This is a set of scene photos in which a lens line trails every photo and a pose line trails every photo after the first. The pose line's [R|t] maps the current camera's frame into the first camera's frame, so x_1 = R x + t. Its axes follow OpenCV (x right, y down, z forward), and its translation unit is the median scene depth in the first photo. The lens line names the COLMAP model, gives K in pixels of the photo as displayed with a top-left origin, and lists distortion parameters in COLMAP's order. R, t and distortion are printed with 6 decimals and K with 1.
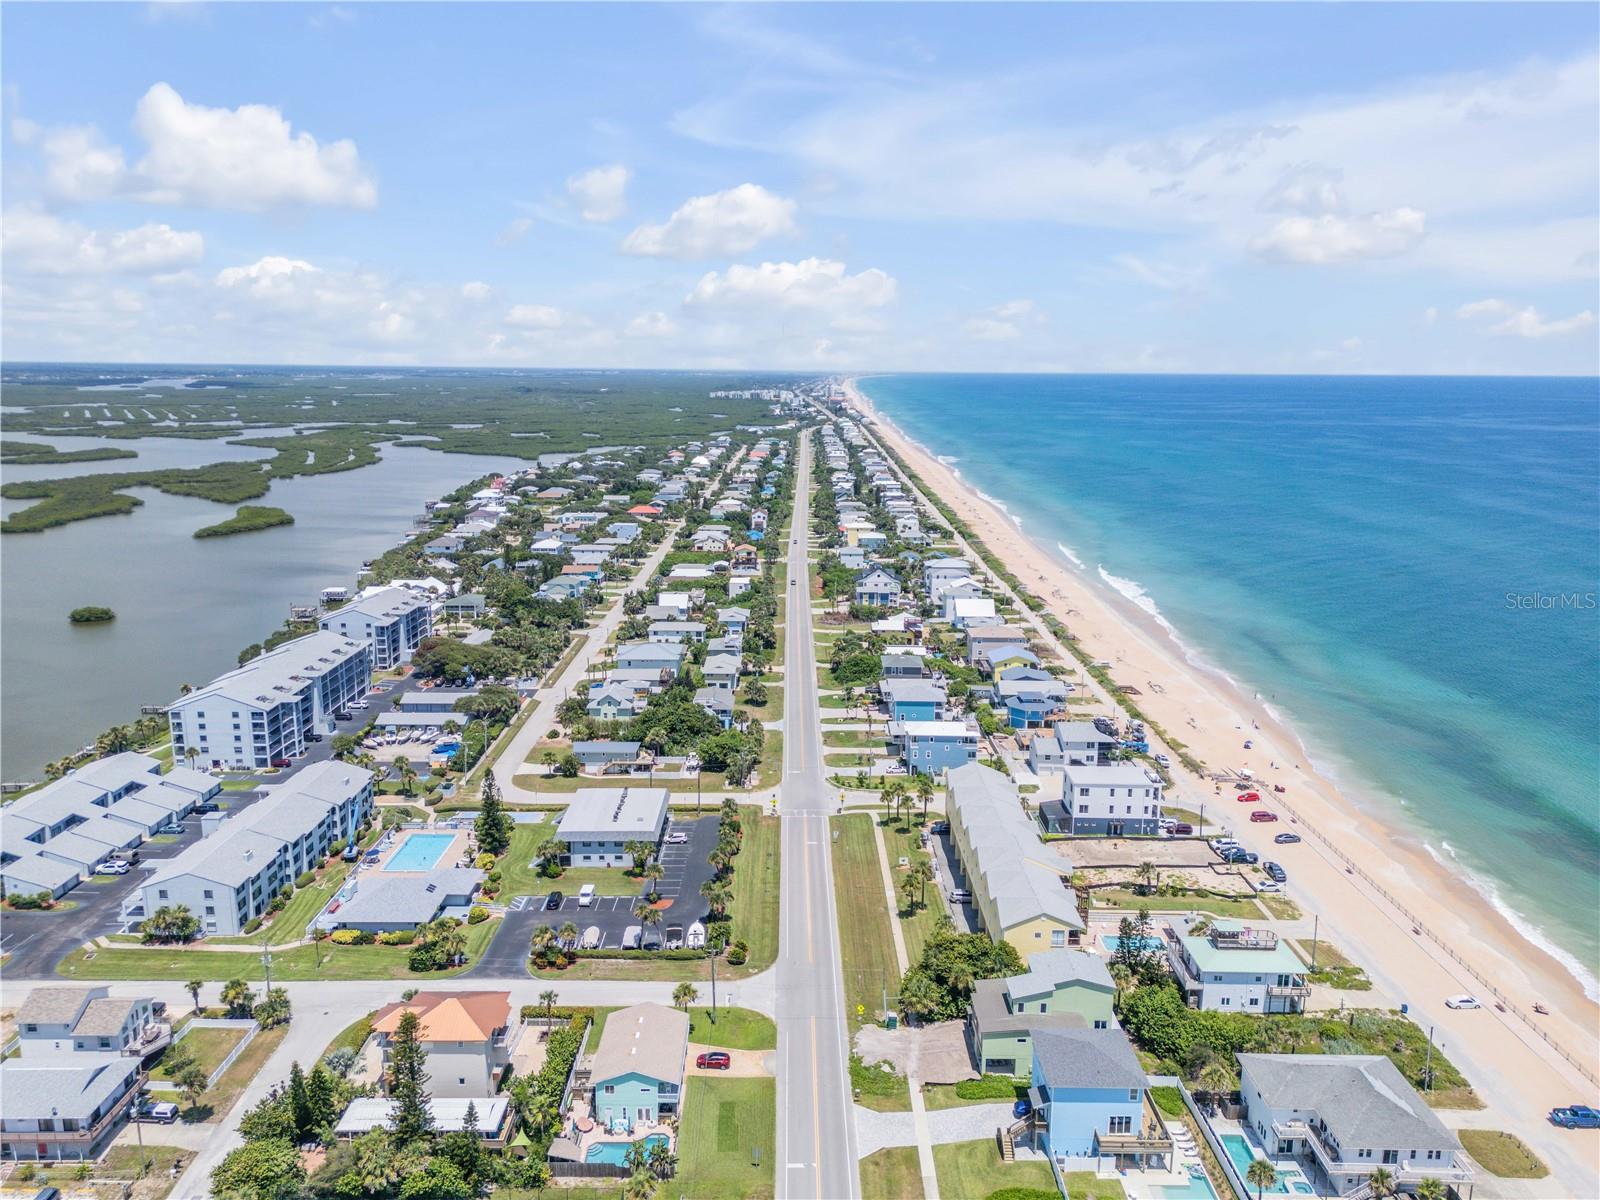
lens RADIAL K [[1122.1, 0, 797.8], [0, 1122.1, 601.6], [0, 0, 1]] dist [0.094782, -0.106740]
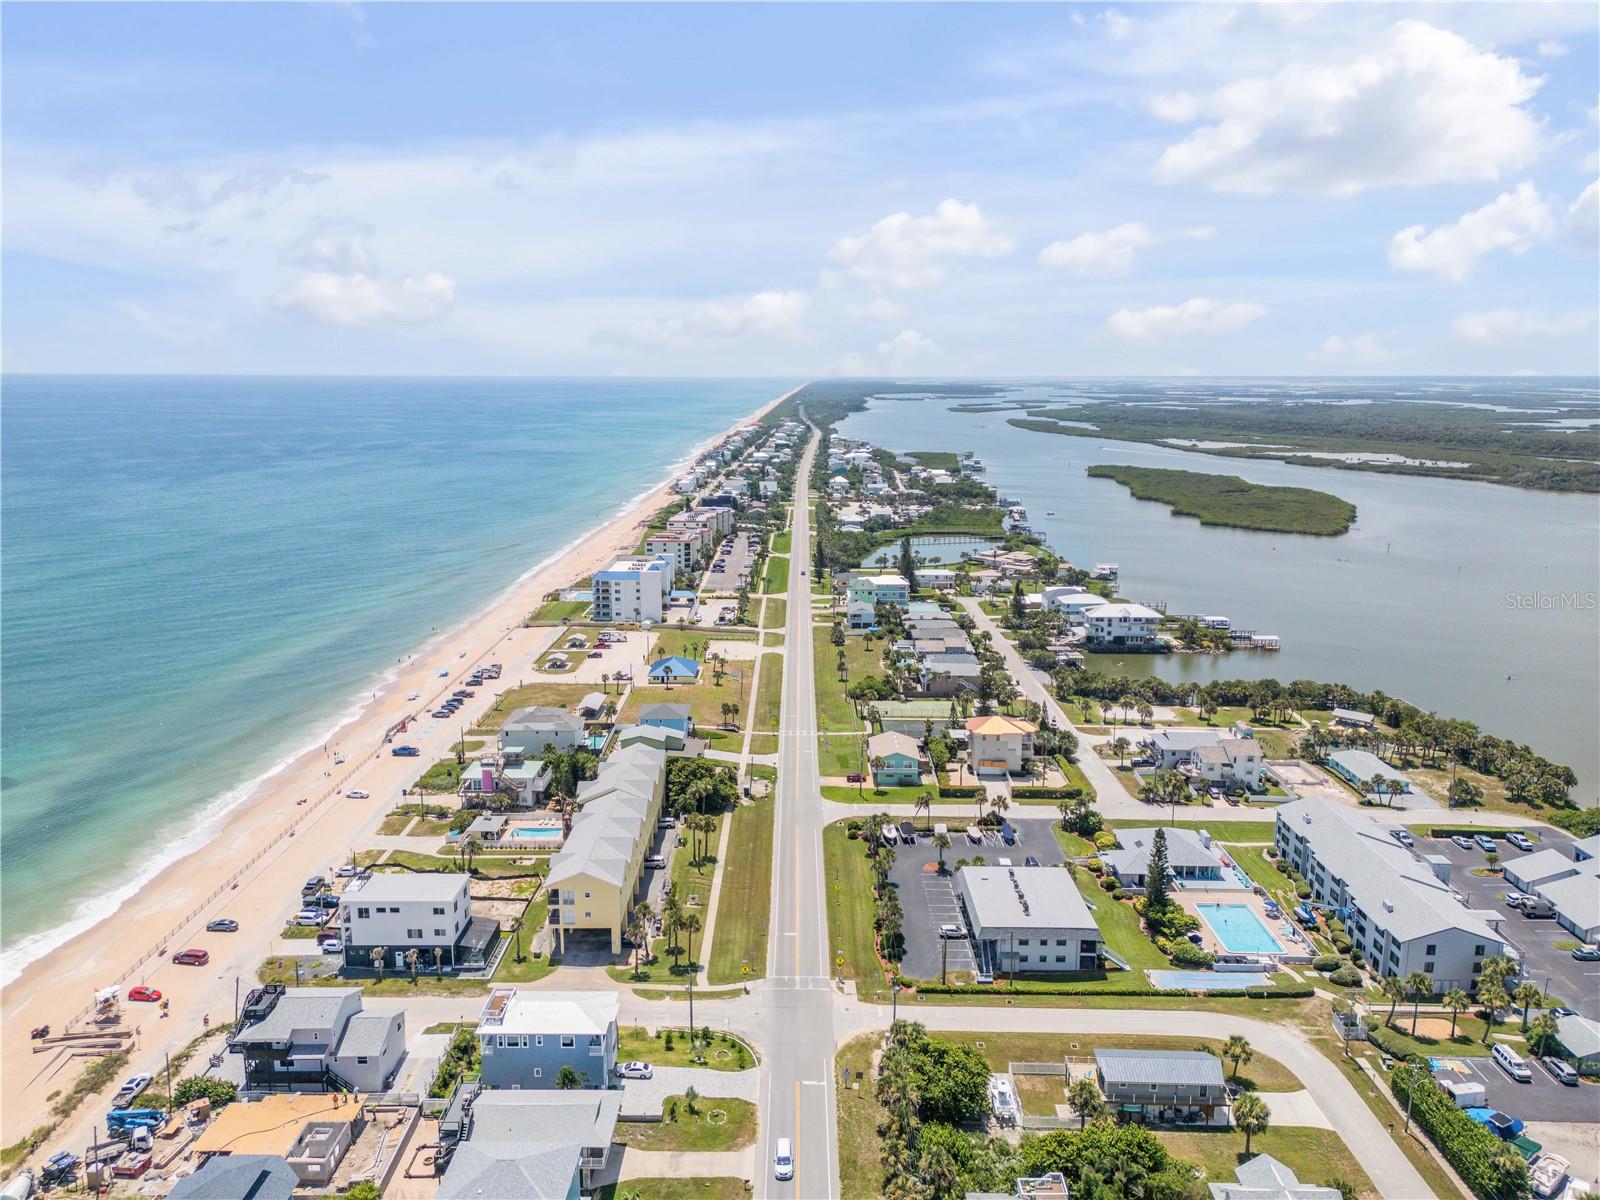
lens RADIAL K [[1122.1, 0, 797.8], [0, 1122.1, 601.6], [0, 0, 1]] dist [0.094782, -0.106740]
pose [[-0.999902, -0.012540, 0.006179, 0.004628], [-0.009057, 0.917761, 0.397029, -0.322649], [-0.010649, 0.396934, -0.917785, 1.548502]]
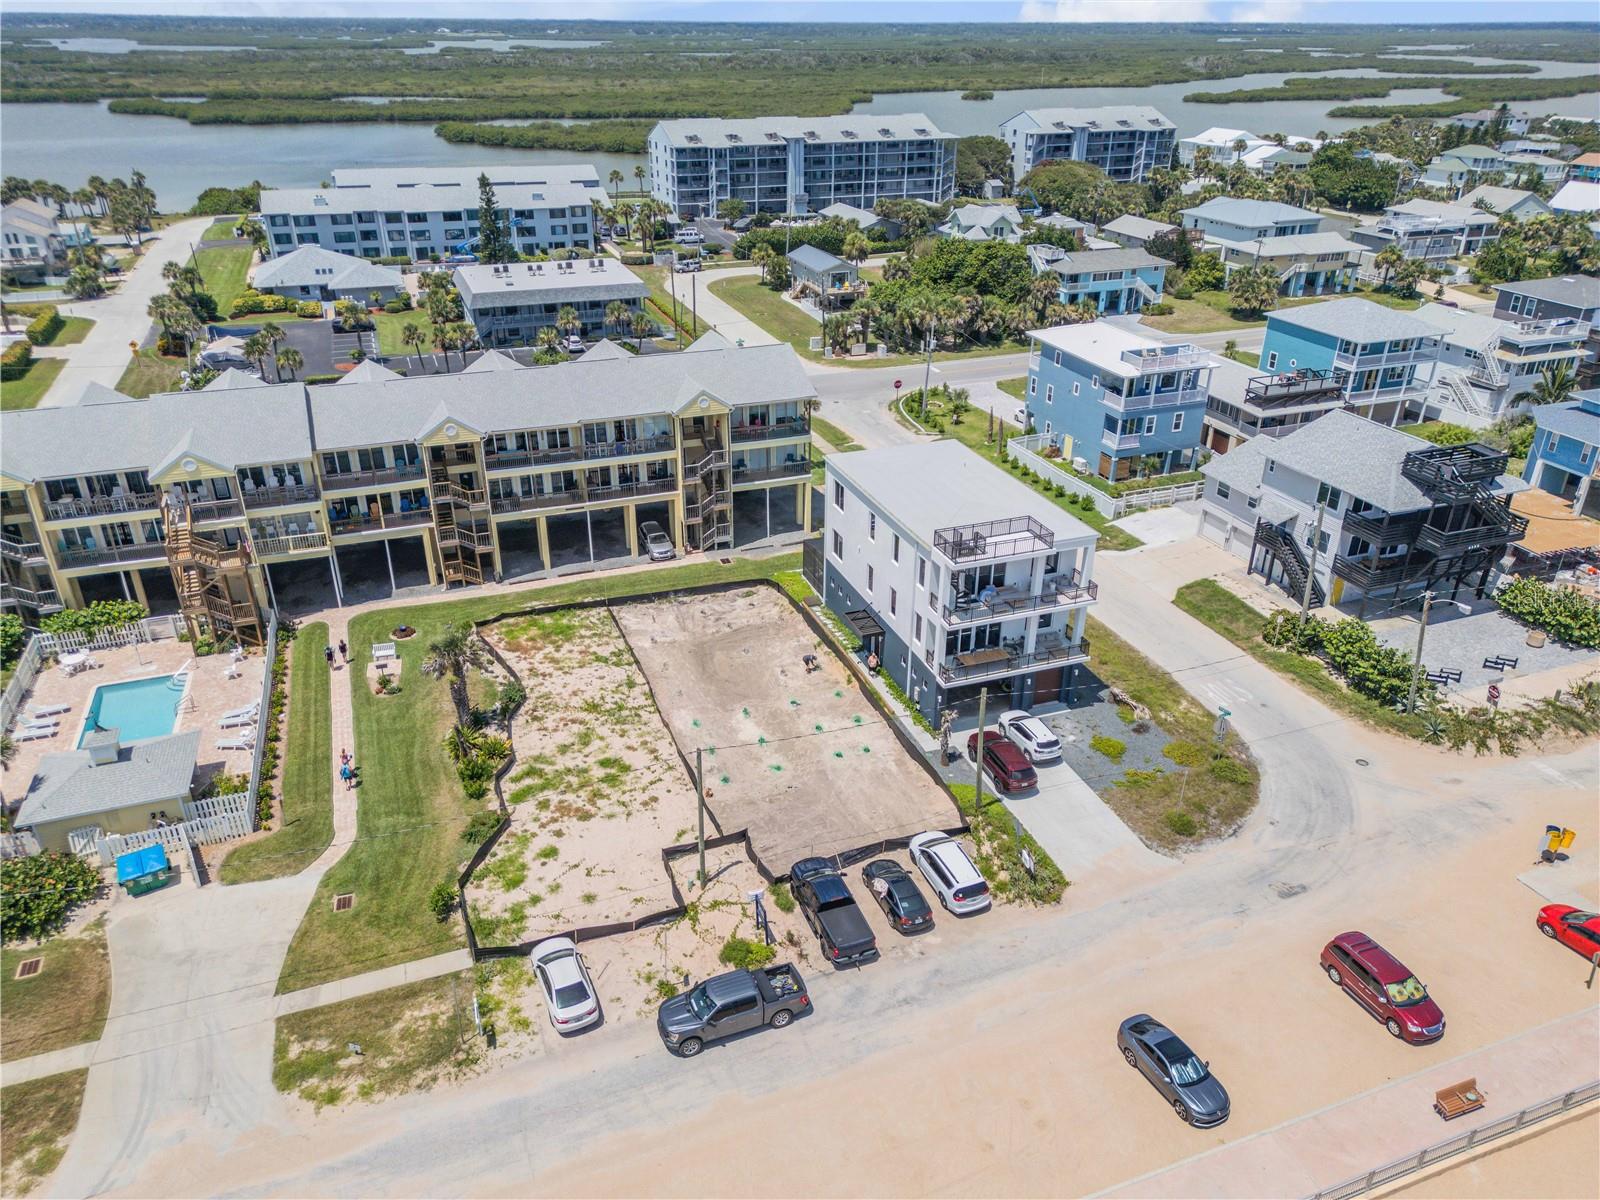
lens RADIAL K [[1122.1, 0, 797.8], [0, 1122.1, 601.6], [0, 0, 1]] dist [0.094782, -0.106740]
pose [[0.348548, 0.420285, -0.837780, 0.496042], [-0.193246, 0.906850, 0.374538, 0.071336], [0.917153, 0.031353, 0.397300, 0.799062]]
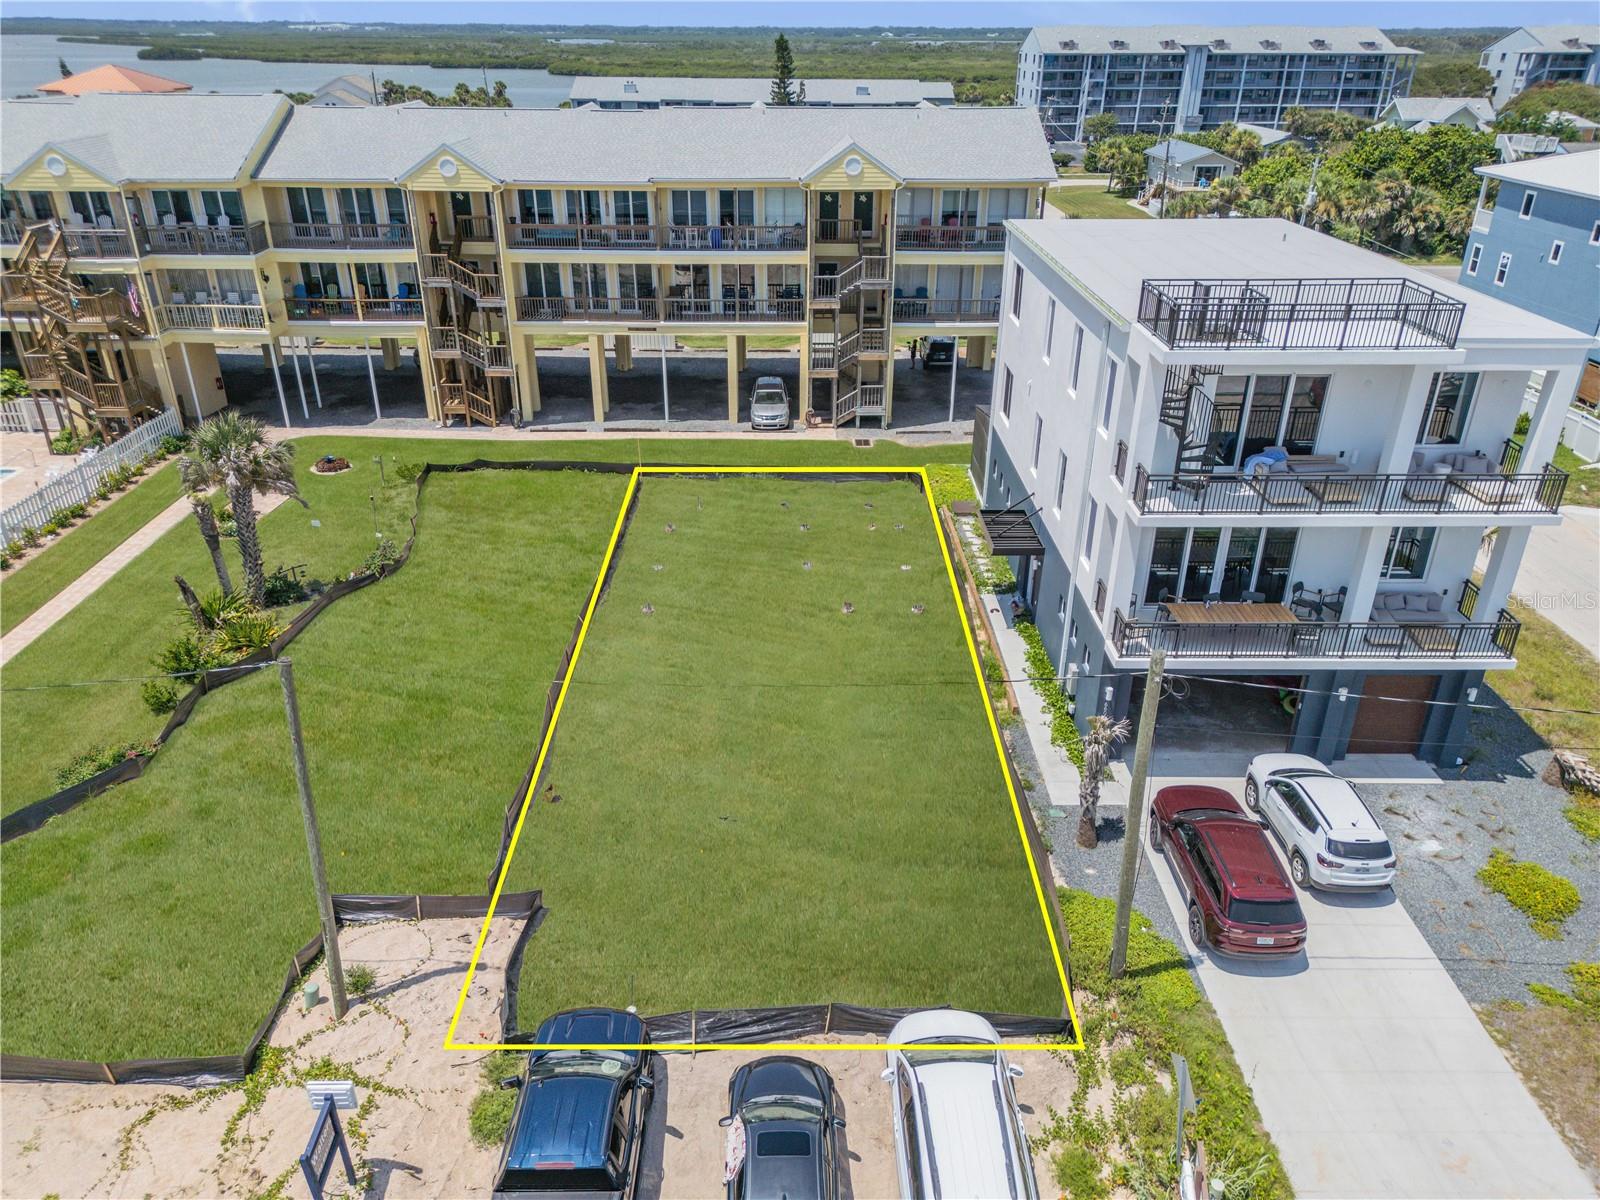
lens RADIAL K [[1126.0, 0, 797.8], [0, 1126.0, 606.9], [0, 0, 1]] dist [0.067921, -0.065910]
pose [[0.010820, 0.445514, -0.895210, 0.396747], [-0.209878, 0.876332, 0.433582, 0.132506], [0.977668, 0.183194, 0.102985, 0.889736]]
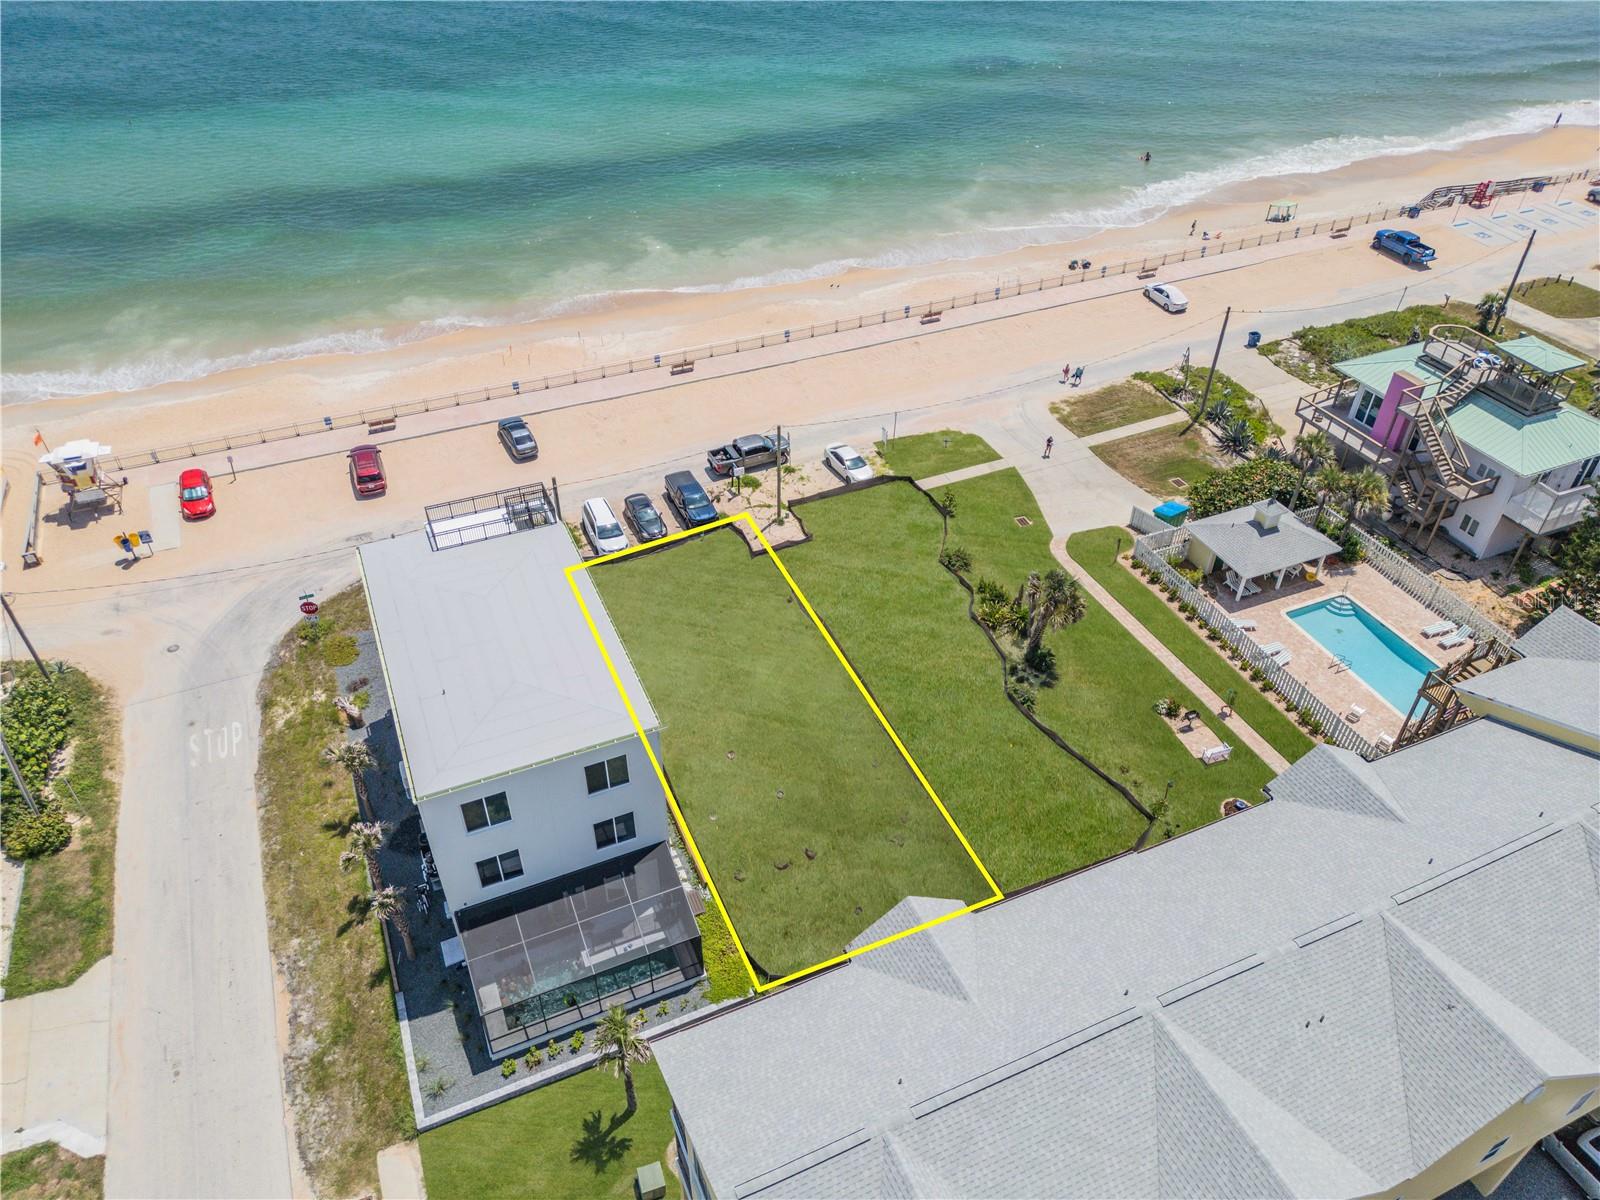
lens RADIAL K [[1122.1, 0, 797.8], [0, 1122.1, 601.6], [0, 0, 1]] dist [0.094782, -0.106740]
pose [[-0.402147, -0.587544, 0.702190, 0.096986], [0.179068, 0.701654, 0.689649, 0.008077], [-0.897893, 0.403080, -0.176957, 0.929789]]
